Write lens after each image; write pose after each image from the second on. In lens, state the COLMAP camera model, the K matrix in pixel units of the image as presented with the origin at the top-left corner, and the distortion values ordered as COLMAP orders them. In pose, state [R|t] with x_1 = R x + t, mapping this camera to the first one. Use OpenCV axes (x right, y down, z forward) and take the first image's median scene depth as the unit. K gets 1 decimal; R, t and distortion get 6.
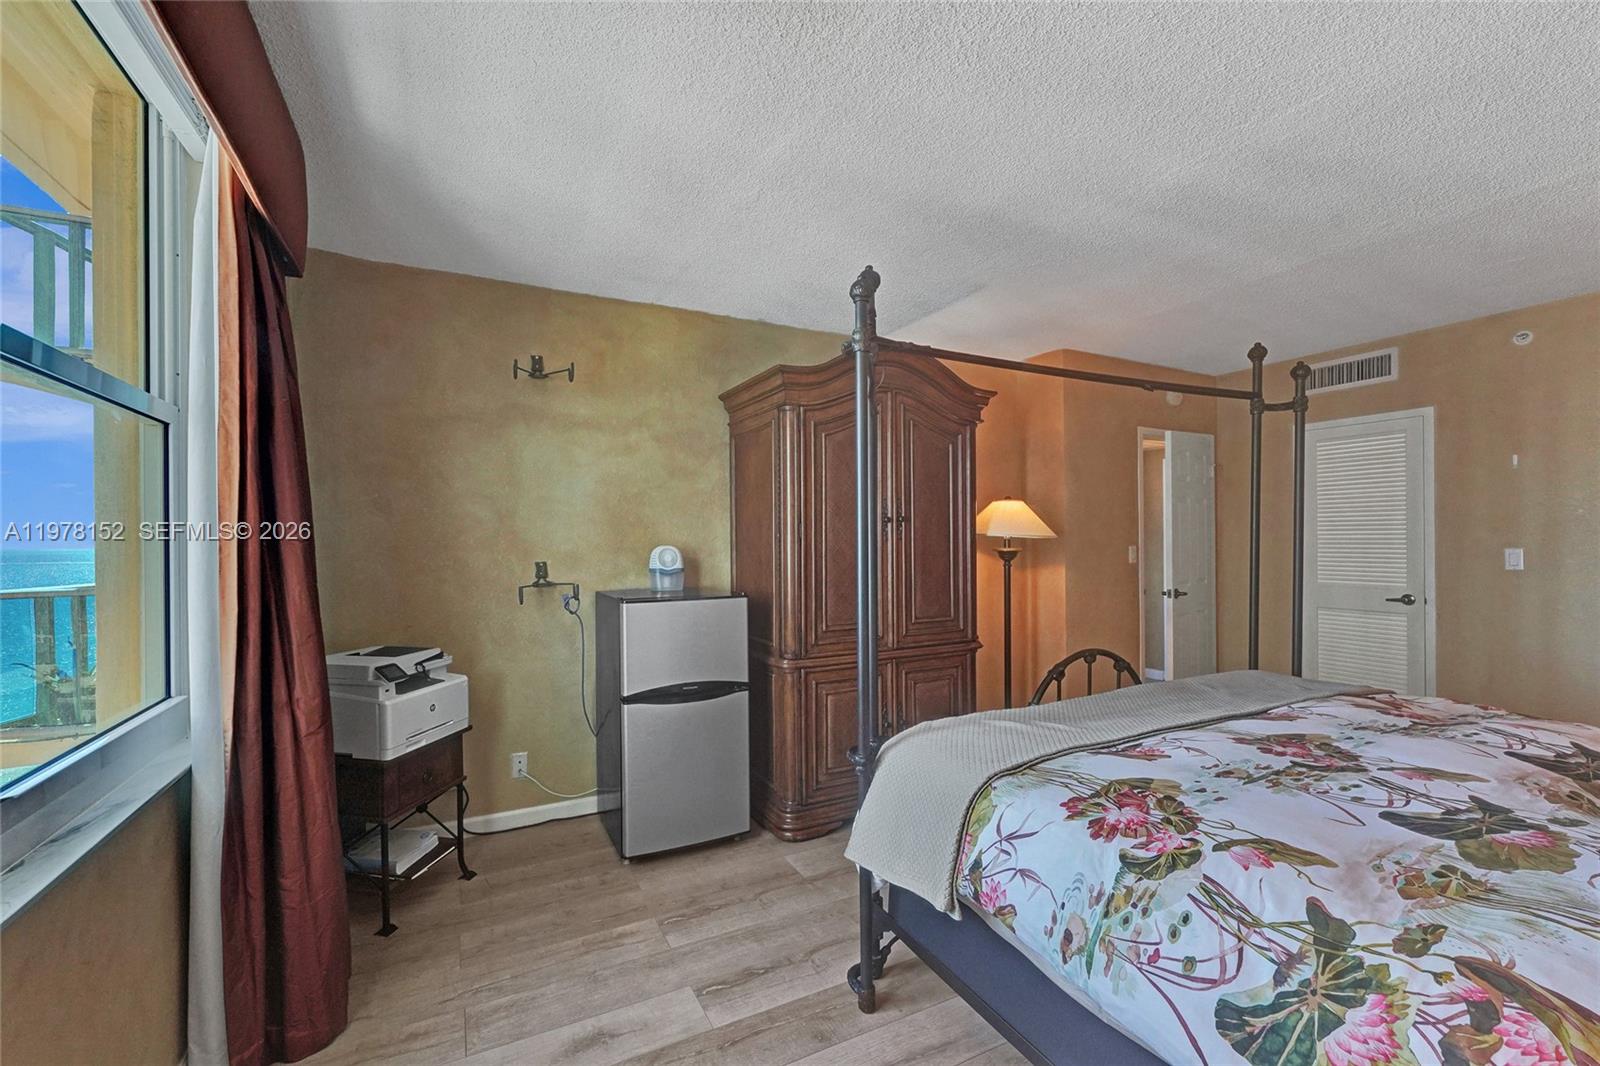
lens RADIAL K [[639.1, 0, 786.9], [0, 639.1, 540.0], [0, 0, 1]] dist [-0.001426, -0.000141]
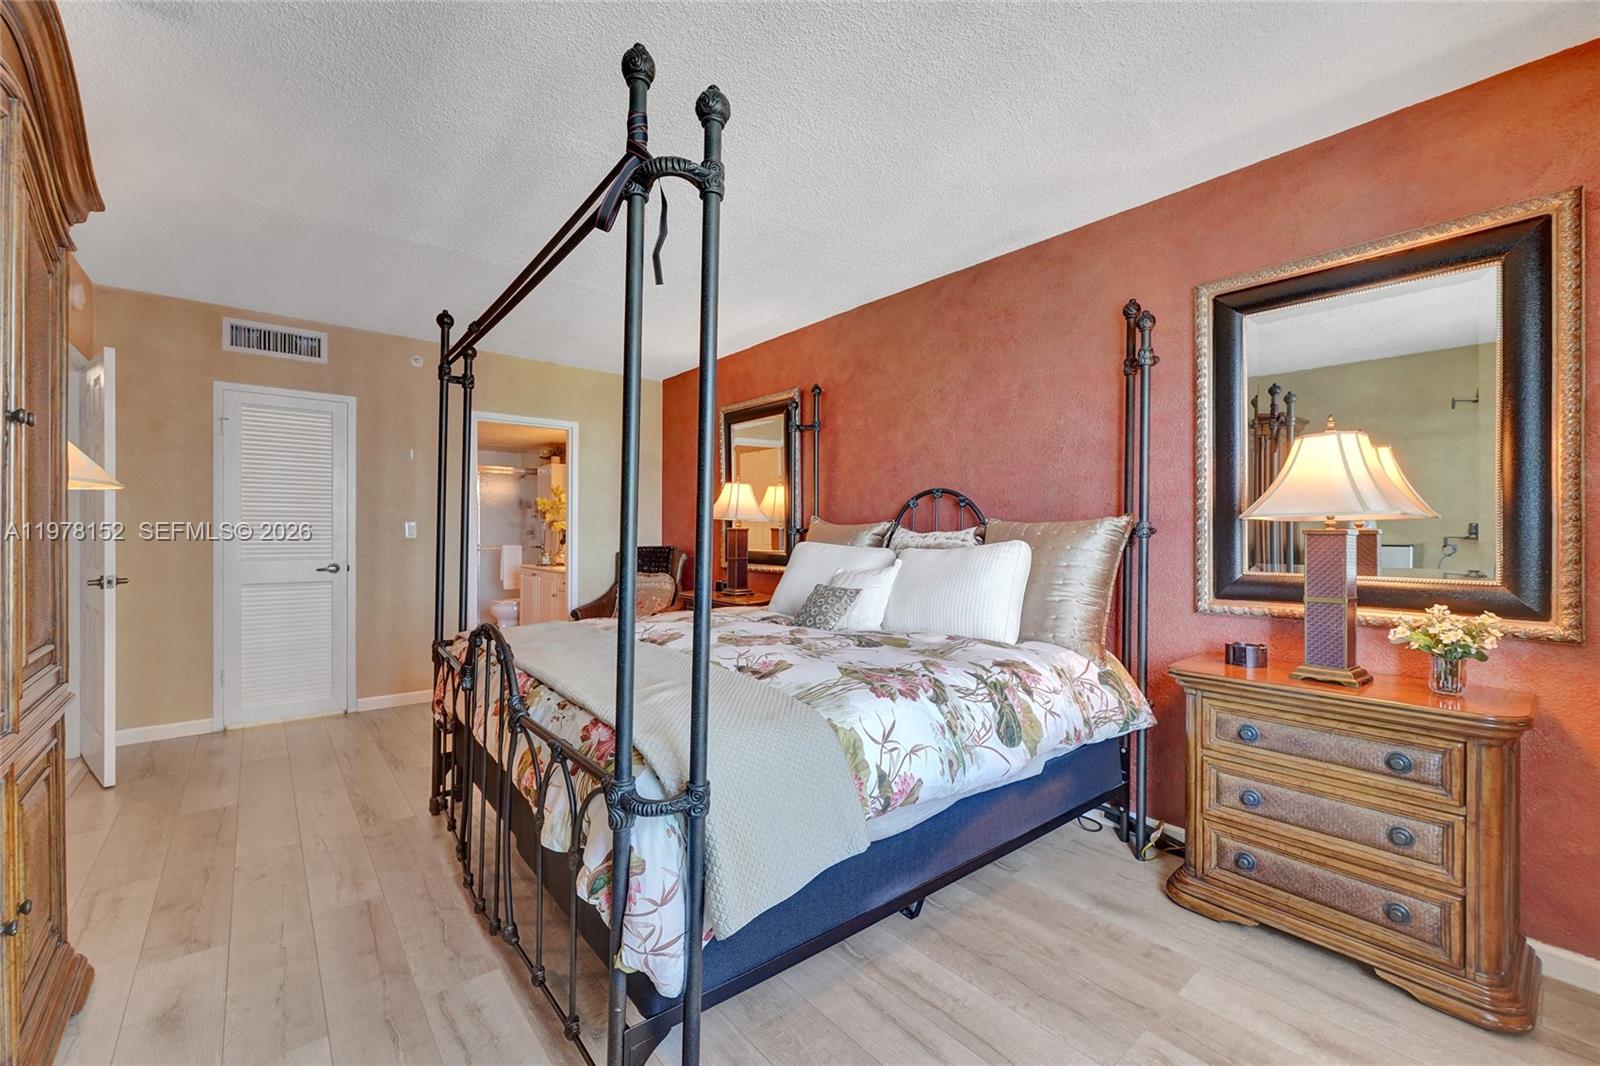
lens RADIAL K [[653.3, 0, 756.2], [0, 653.3, 531.1], [0, 0, 1]] dist [-0.000295, -0.000013]
pose [[-0.184588, 0.001167, 0.982815, -0.800237], [-0.005594, 0.999982, -0.002238, 0.088724], [-0.982800, -0.005911, -0.184578, 1.476487]]
